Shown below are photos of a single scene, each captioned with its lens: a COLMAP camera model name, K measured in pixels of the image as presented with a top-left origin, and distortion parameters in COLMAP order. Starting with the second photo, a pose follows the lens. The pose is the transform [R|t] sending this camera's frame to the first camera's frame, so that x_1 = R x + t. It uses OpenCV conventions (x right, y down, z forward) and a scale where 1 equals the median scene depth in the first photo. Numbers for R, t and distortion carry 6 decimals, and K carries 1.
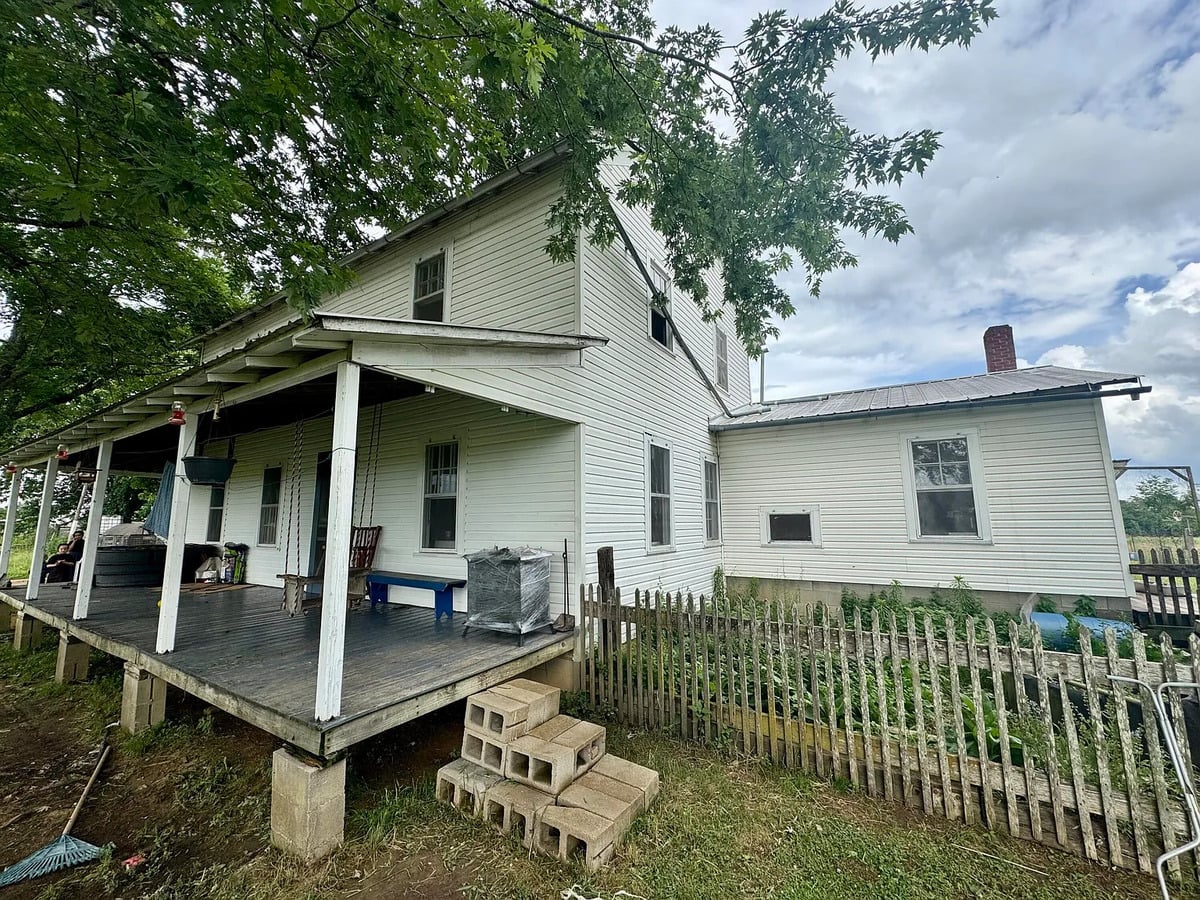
lens RADIAL K [[476.3, 0, 604.3], [0, 476.3, 454.5], [0, 0, 1]] dist [-0.003033, 0.000201]
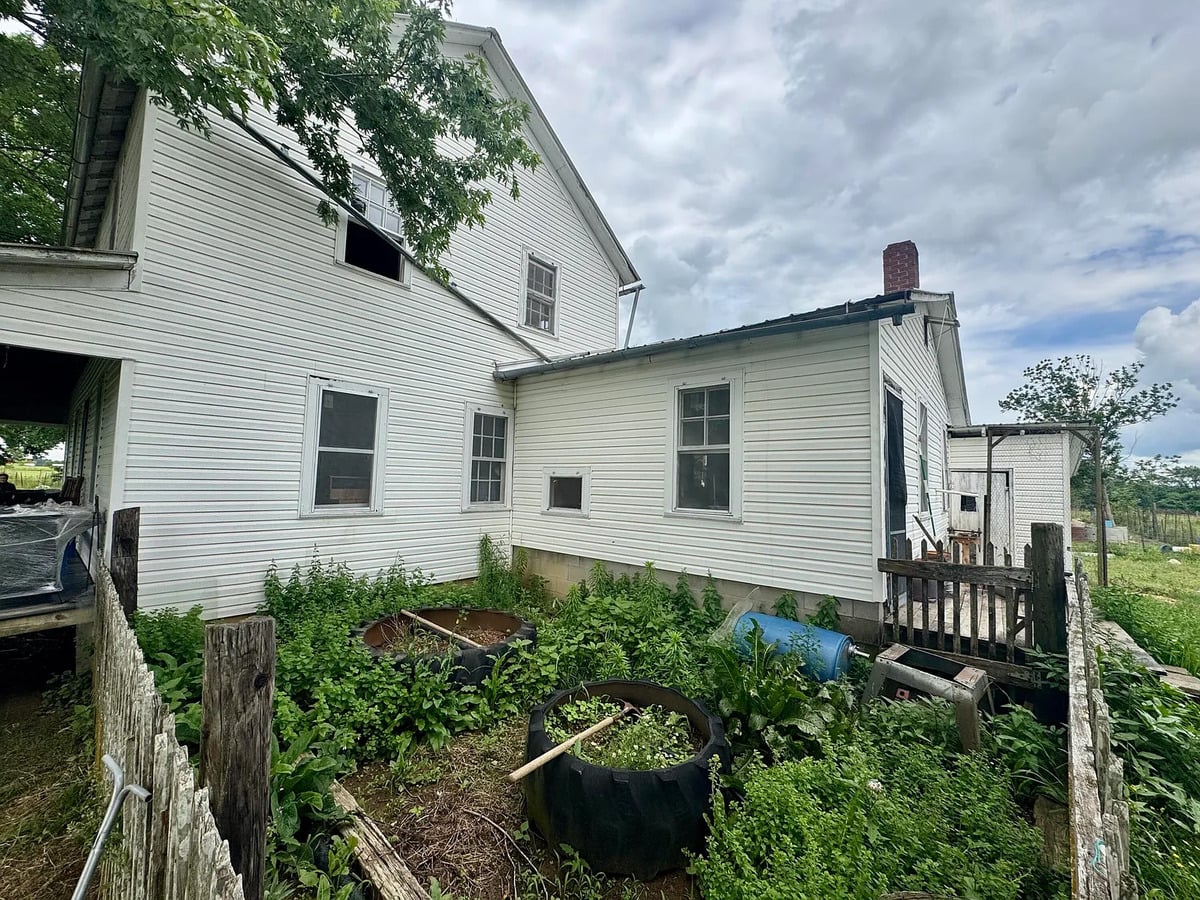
lens RADIAL K [[476.3, 0, 598.3], [0, 476.3, 444.8], [0, 0, 1]] dist [-0.003033, 0.000201]
pose [[0.990446, 0.020178, -0.136416, 0.640492], [-0.011224, 0.997750, 0.066092, 0.014173], [0.137443, -0.063930, 0.988444, 0.201790]]
